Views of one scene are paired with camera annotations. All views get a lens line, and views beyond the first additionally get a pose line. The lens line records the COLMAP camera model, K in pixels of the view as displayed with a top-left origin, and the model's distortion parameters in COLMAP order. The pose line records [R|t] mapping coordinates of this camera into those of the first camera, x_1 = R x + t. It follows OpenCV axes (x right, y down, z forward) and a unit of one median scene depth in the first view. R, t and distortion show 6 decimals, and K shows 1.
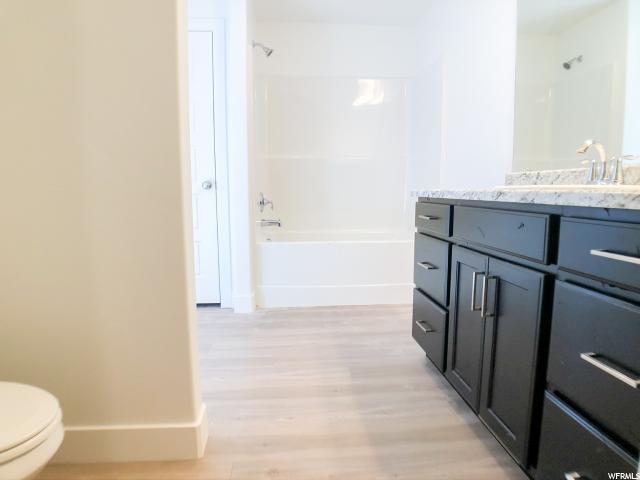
lens RADIAL K [[391.6, 0, 319.9], [0, 391.6, 240.2], [0, 0, 1]] dist [-0.006390, -0.003432]
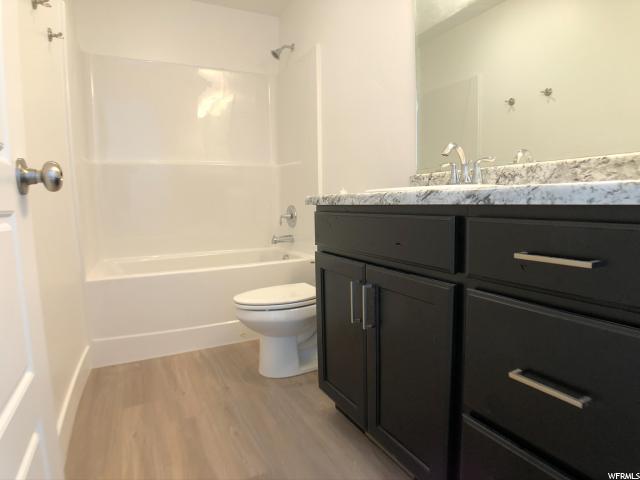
lens RADIAL K [[391.6, 0, 317.5], [0, 391.6, 223.7], [0, 0, 1]] dist [-0.006390, -0.003432]
pose [[0.926447, -0.071196, 0.369630, -0.024681], [0.095002, 0.994387, -0.046581, -0.036968], [-0.364239, 0.078271, 0.928011, 0.287689]]
